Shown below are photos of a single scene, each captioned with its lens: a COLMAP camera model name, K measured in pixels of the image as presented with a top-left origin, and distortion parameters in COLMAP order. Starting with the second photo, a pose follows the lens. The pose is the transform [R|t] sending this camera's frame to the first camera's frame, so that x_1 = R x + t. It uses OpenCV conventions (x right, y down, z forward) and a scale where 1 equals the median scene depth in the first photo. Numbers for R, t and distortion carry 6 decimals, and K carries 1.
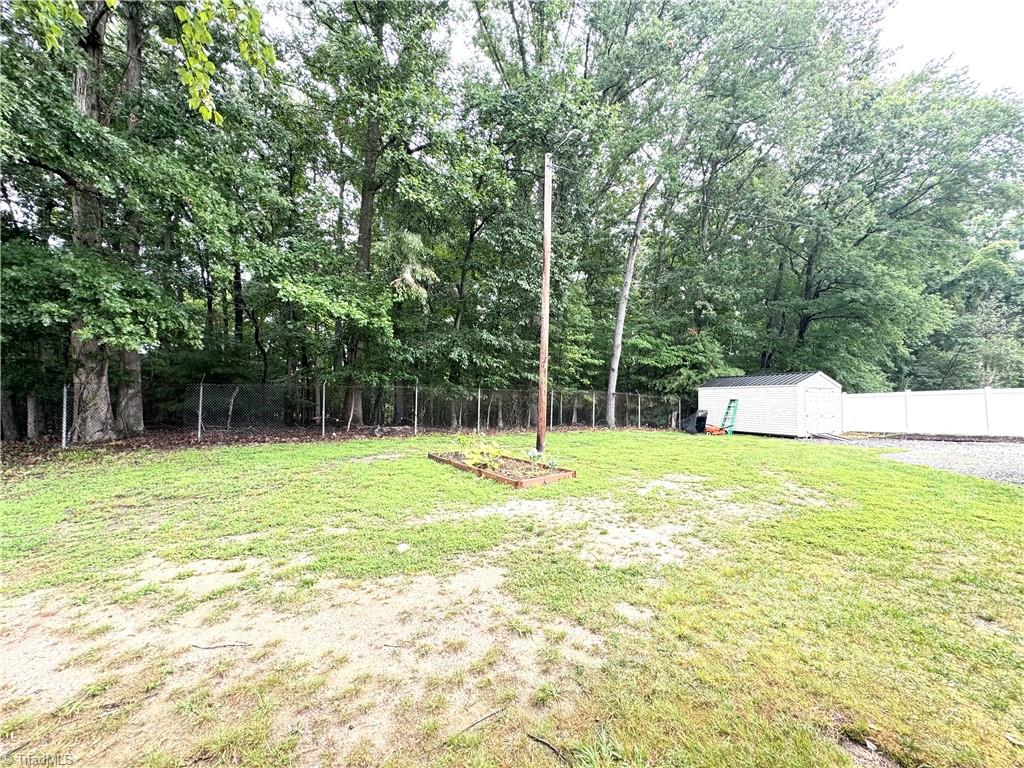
lens RADIAL K [[411.2, 0, 512.1], [0, 411.2, 386.1], [0, 0, 1]] dist [0.004643, -0.000213]
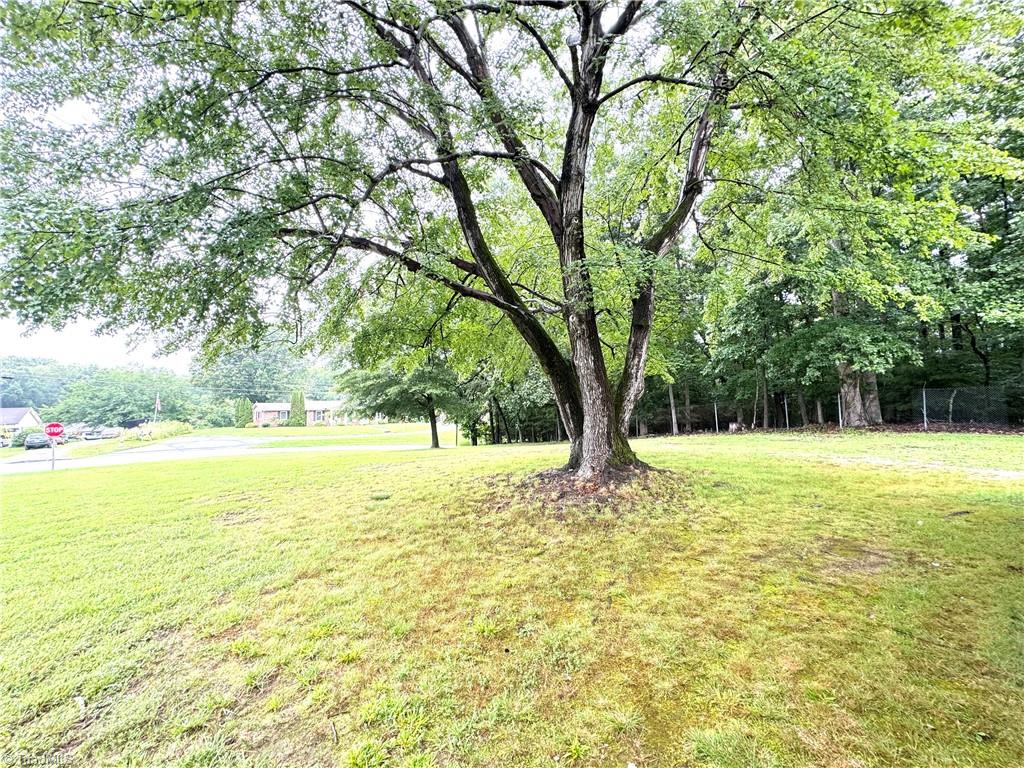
lens RADIAL K [[411.2, 0, 511.9], [0, 411.2, 384.3], [0, 0, 1]] dist [0.004643, -0.000213]
pose [[0.147149, -0.062793, -0.987119, 0.460045], [0.042894, 0.997449, -0.057056, -0.001343], [0.988184, -0.033945, 0.149467, -0.638317]]
